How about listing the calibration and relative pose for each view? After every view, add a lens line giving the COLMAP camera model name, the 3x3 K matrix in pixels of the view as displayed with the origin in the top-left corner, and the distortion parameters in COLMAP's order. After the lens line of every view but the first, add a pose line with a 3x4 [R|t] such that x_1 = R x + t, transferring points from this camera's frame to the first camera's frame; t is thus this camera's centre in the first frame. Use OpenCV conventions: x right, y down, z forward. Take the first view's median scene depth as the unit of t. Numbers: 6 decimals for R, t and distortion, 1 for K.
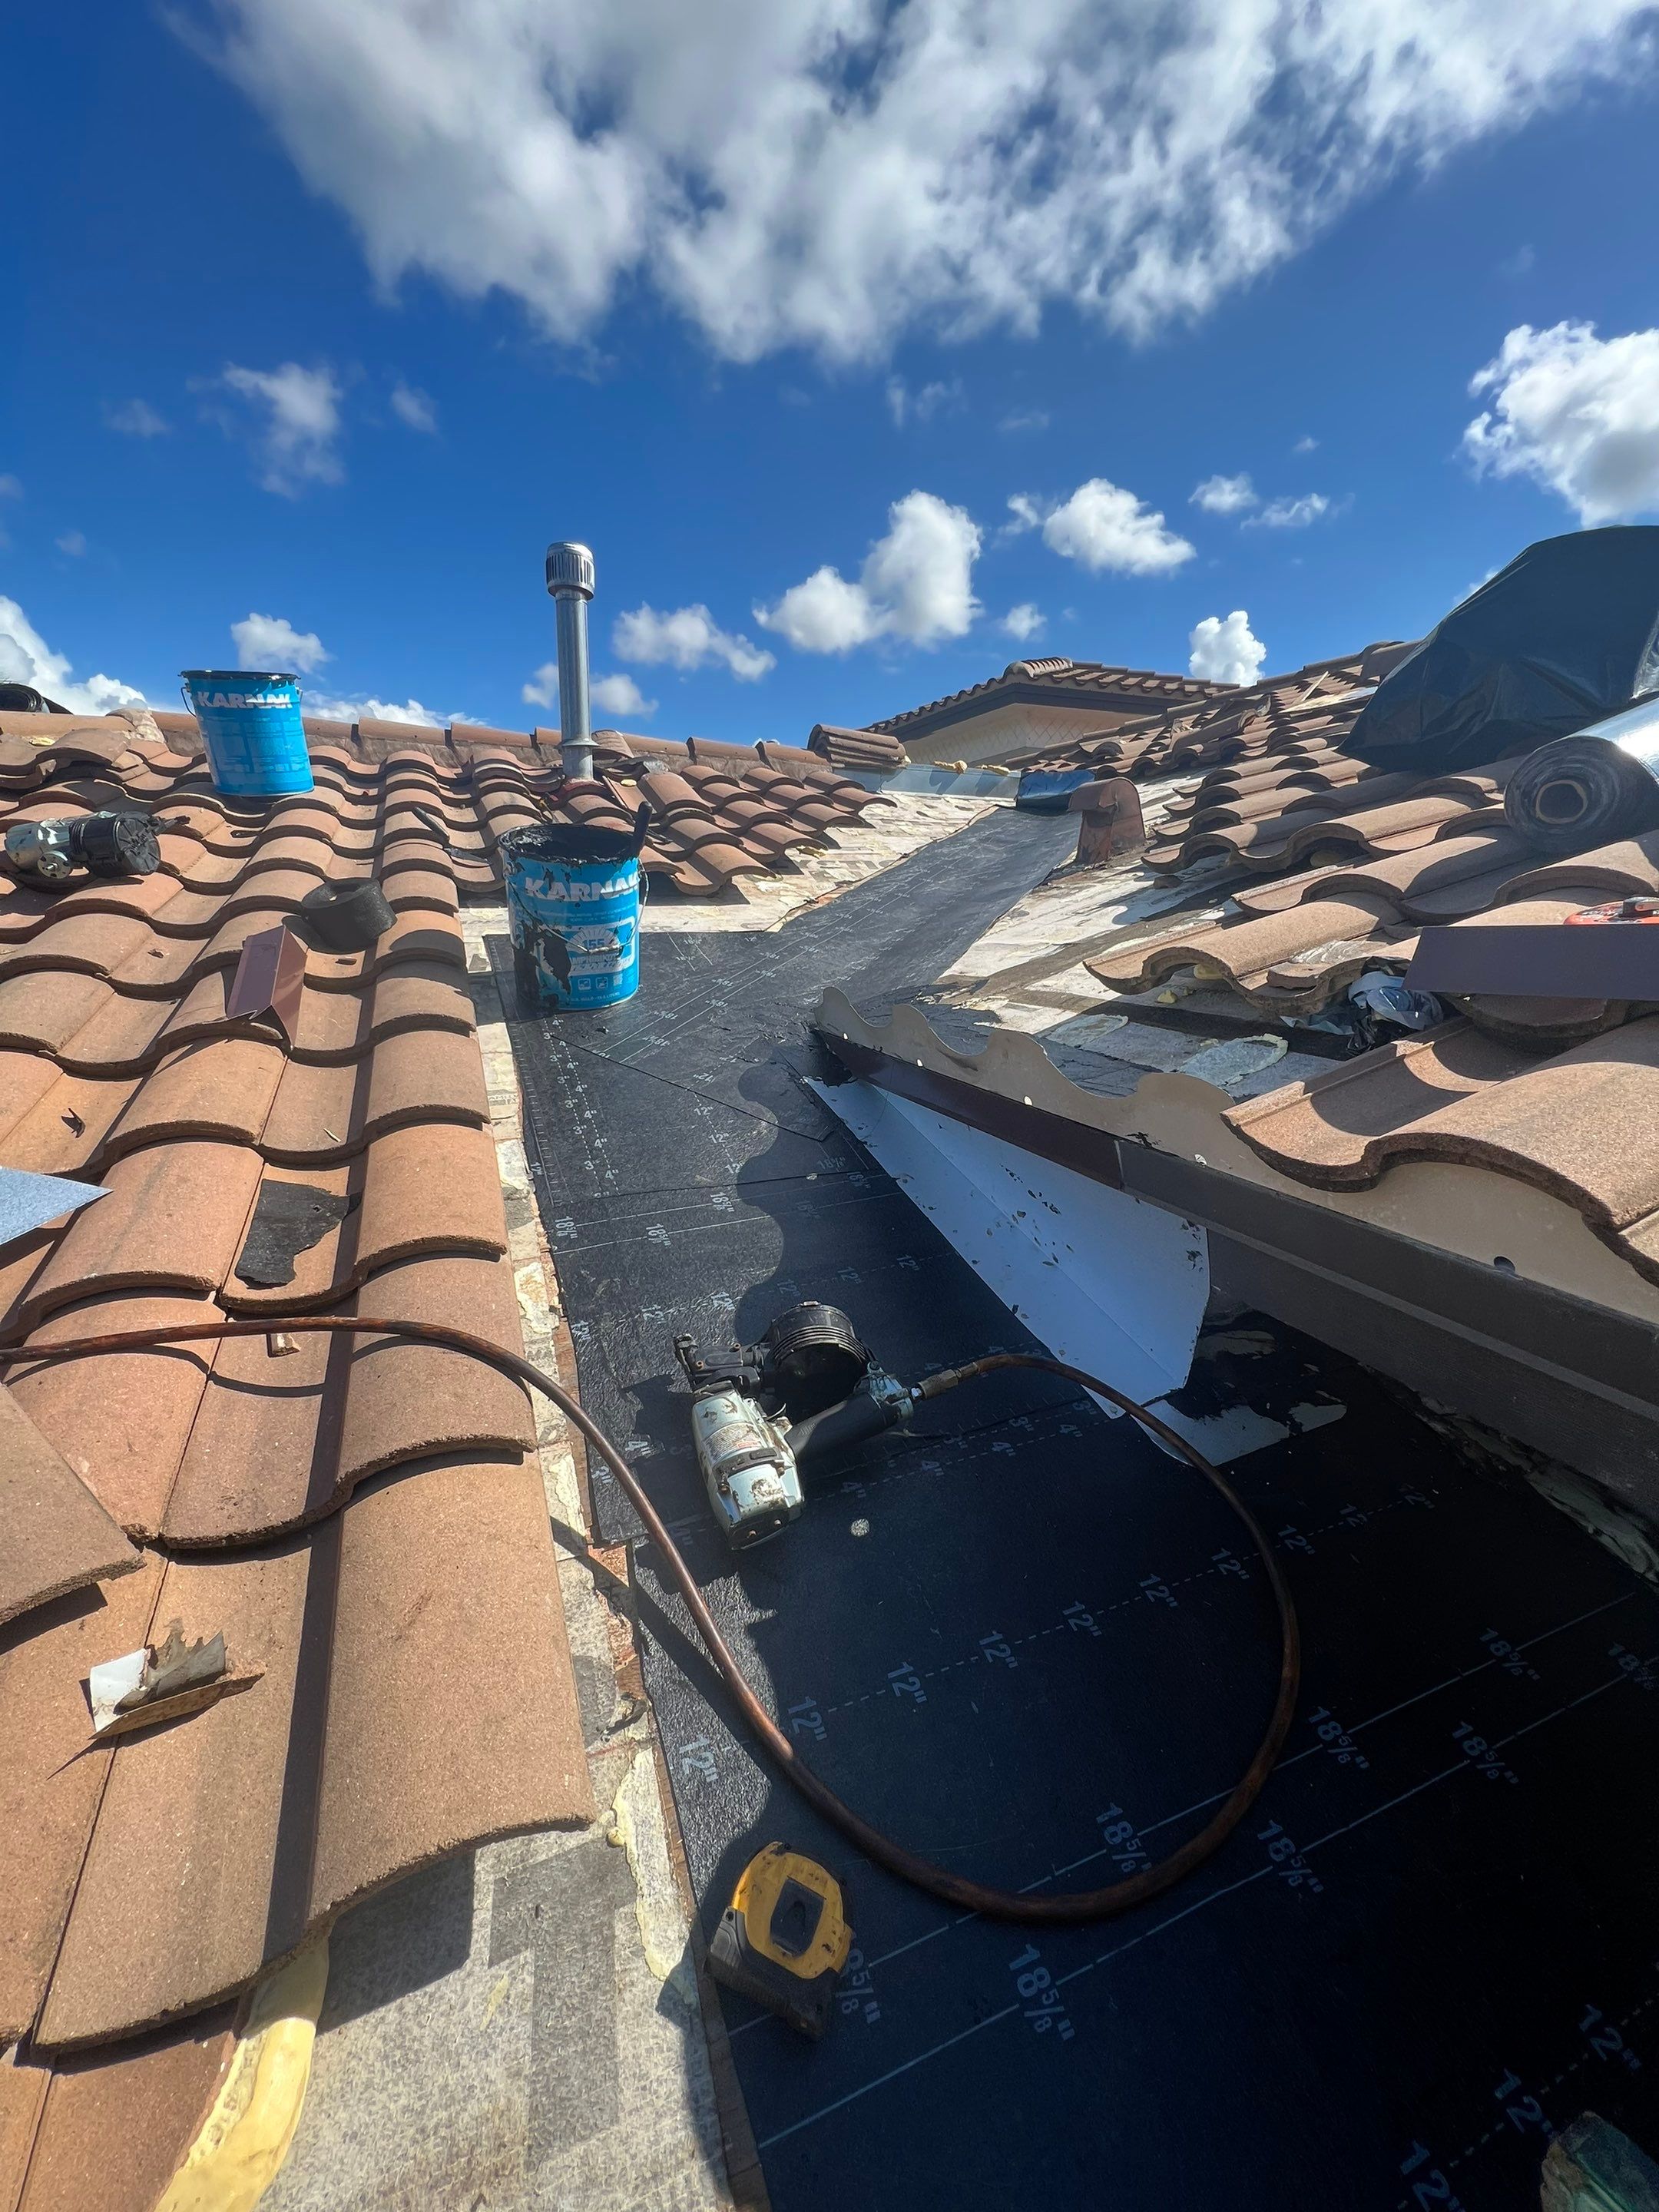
lens RADIAL K [[887.0, 0, 828.8], [0, 887.0, 1099.7], [0, 0, 1]] dist [0.000235, -0.000050]
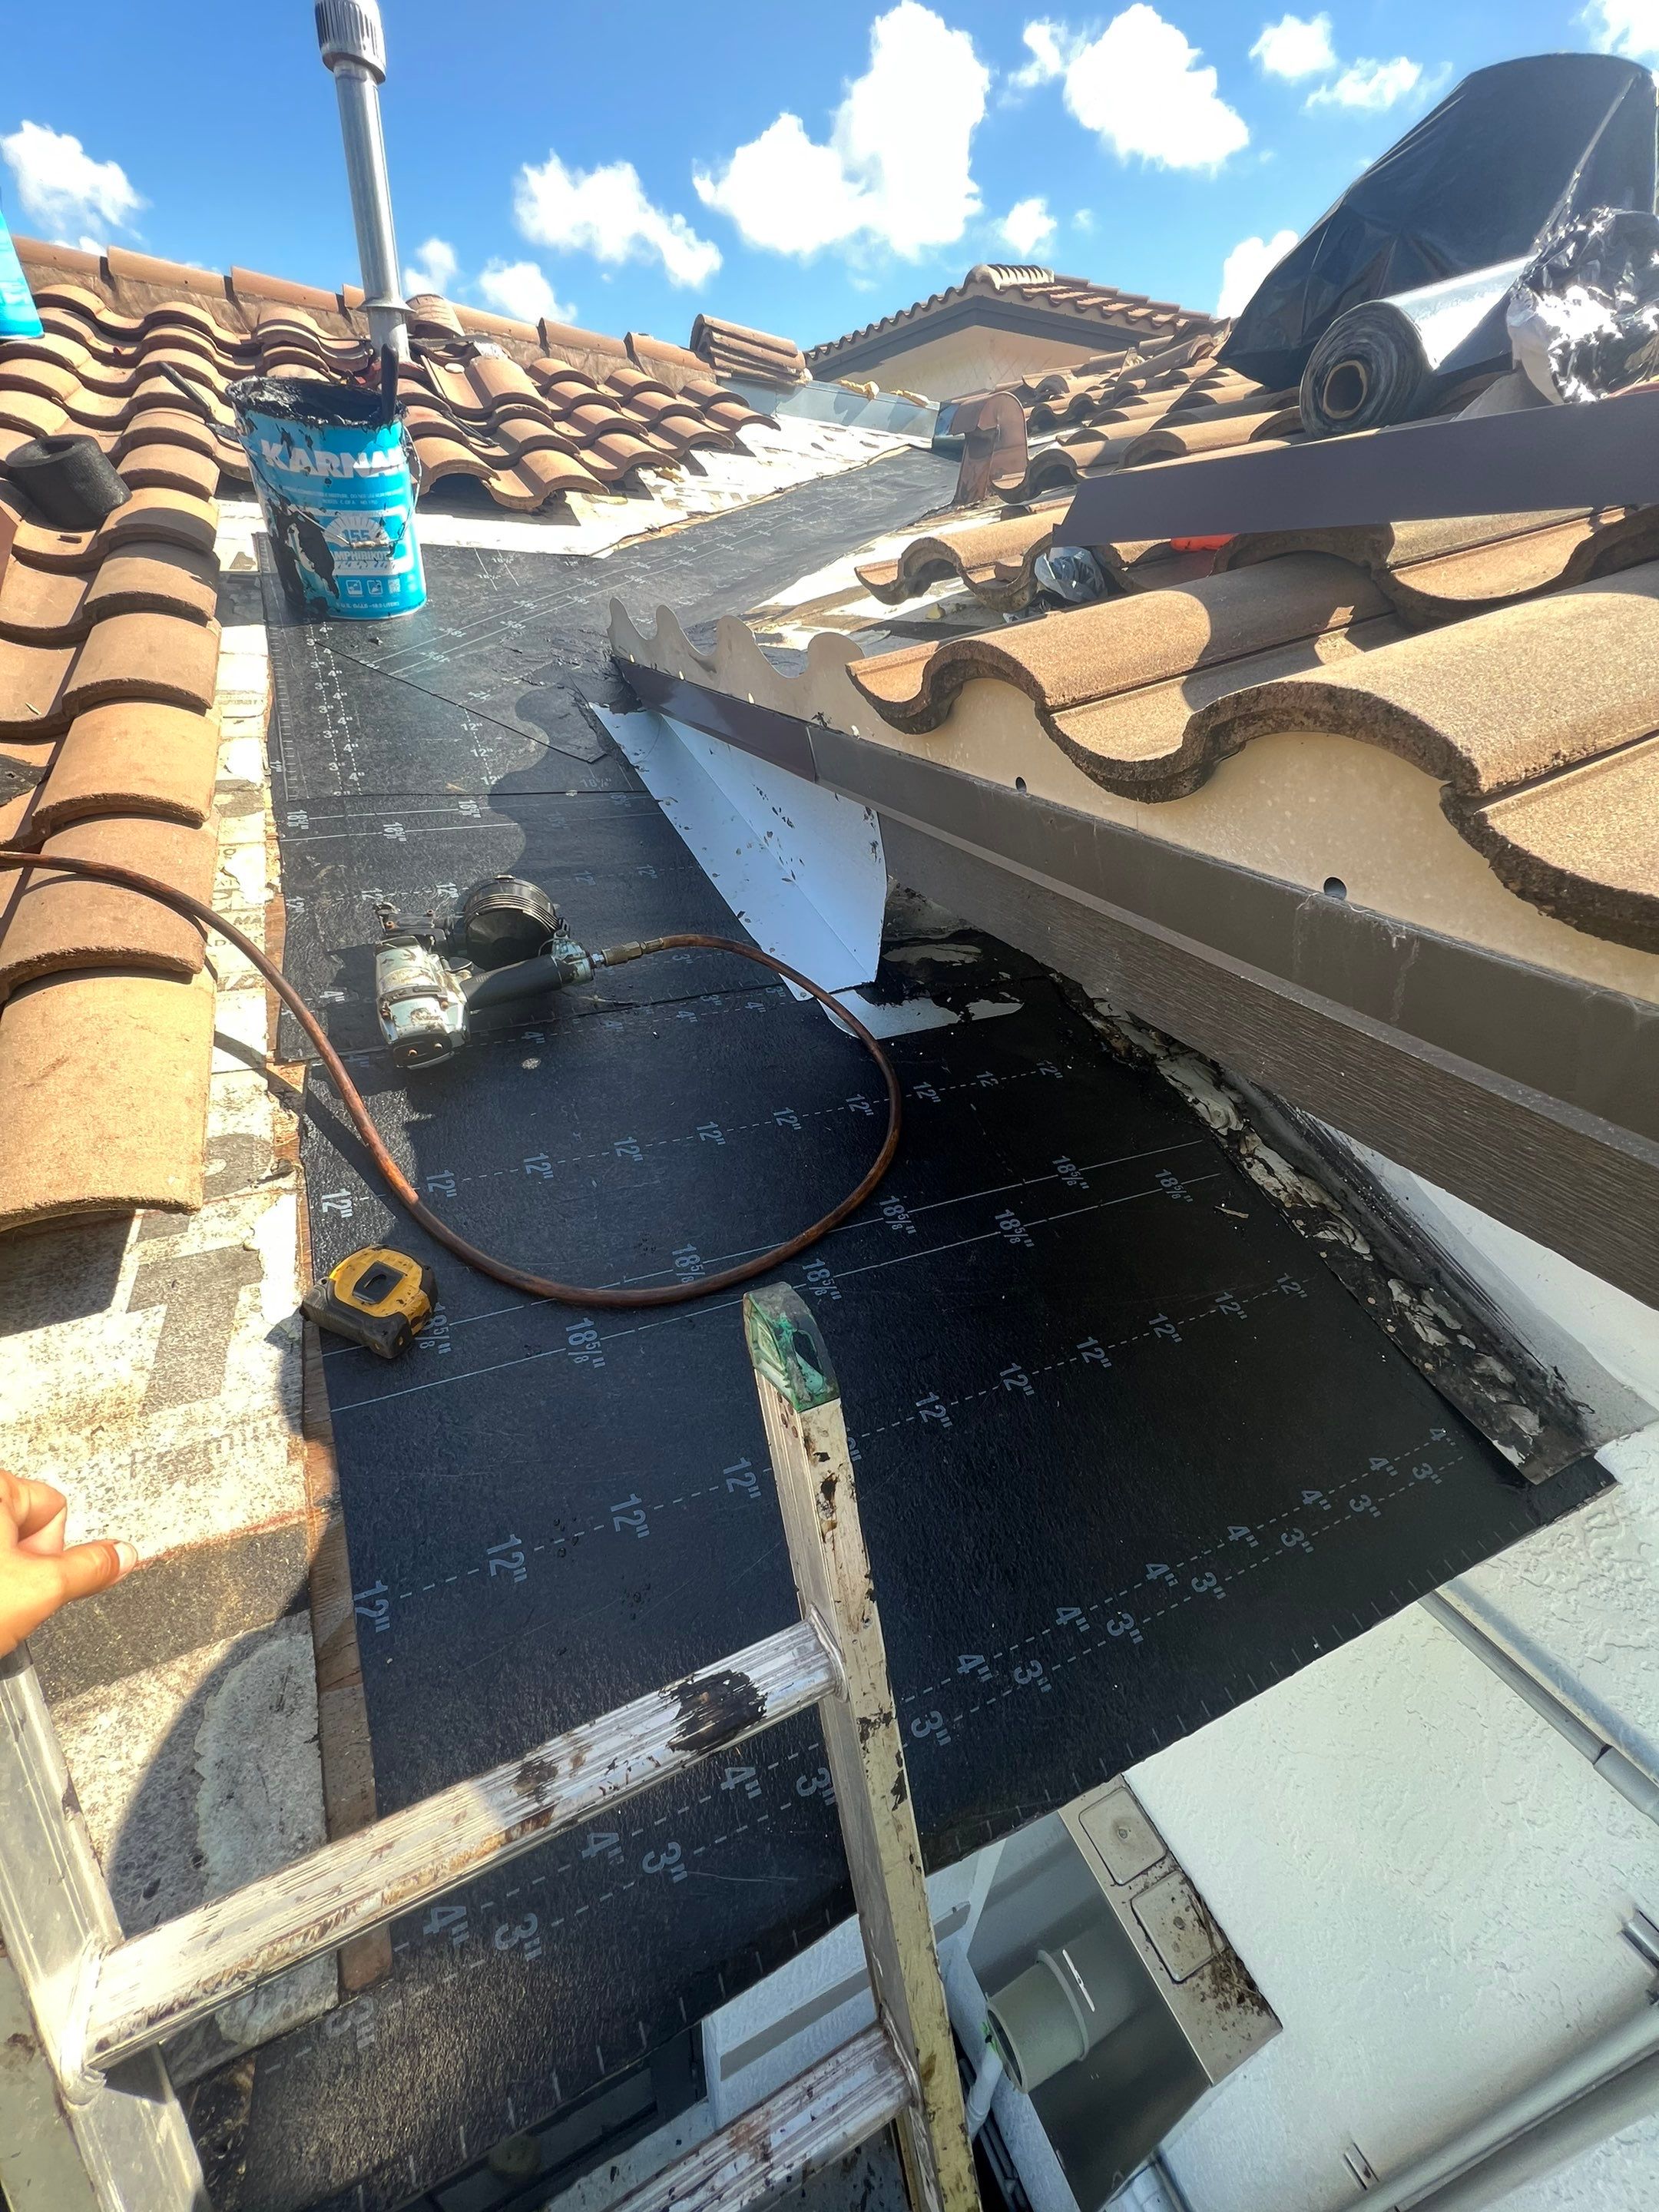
lens RADIAL K [[886.5, 0, 829.6], [0, 886.5, 1100.3], [0, 0, 1]] dist [-0.001440, -0.000099]
pose [[0.997654, 0.024358, 0.063981, 0.174265], [-0.041905, 0.956306, 0.289350, 0.094527], [-0.054137, -0.291352, 0.955083, -0.055200]]
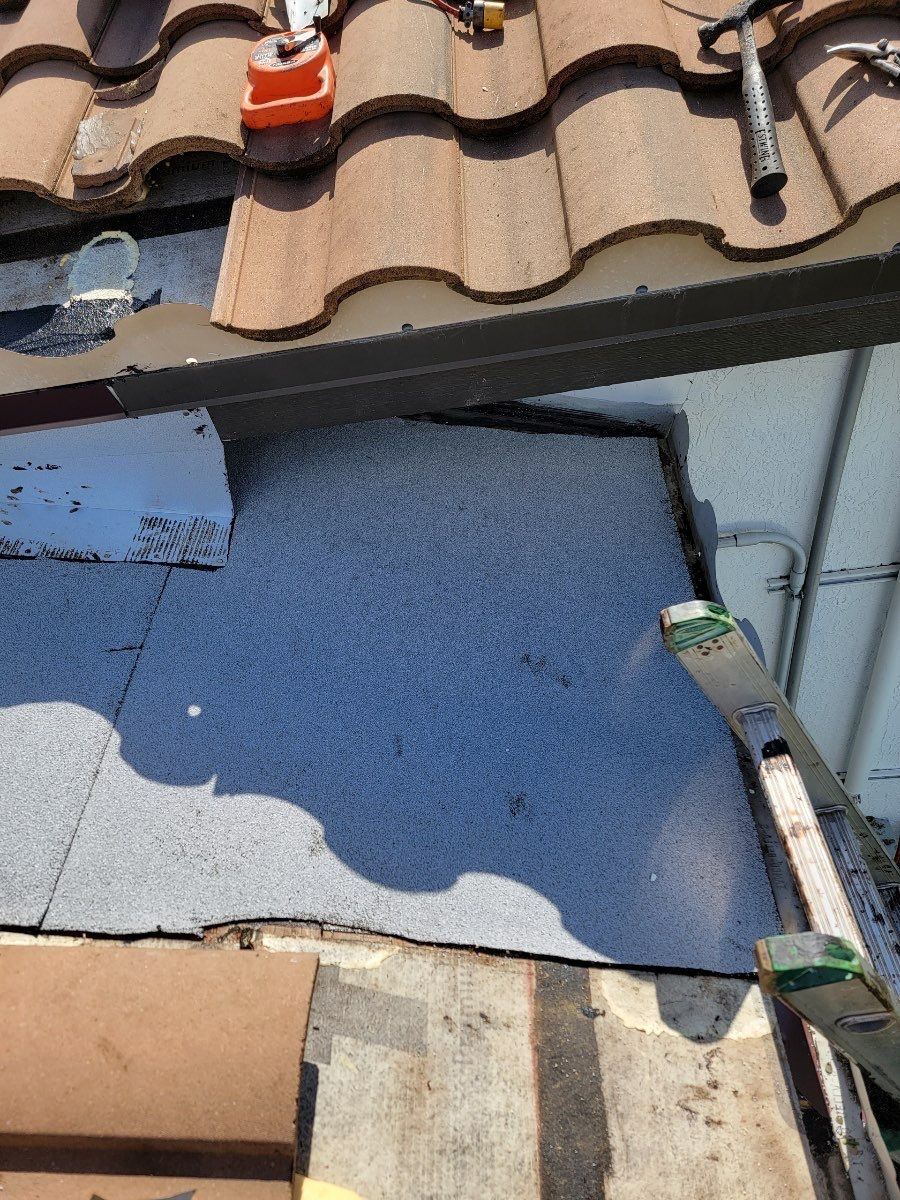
lens RADIAL K [[841.1, 0, 426.2], [0, 841.1, 600.6], [0, 0, 1]] dist [0.045489, -0.000811]
pose [[0.417641, -0.681193, 0.601292, -0.218559], [0.375355, 0.732009, 0.568570, -0.131318], [-0.827457, -0.011760, 0.561406, 0.012469]]
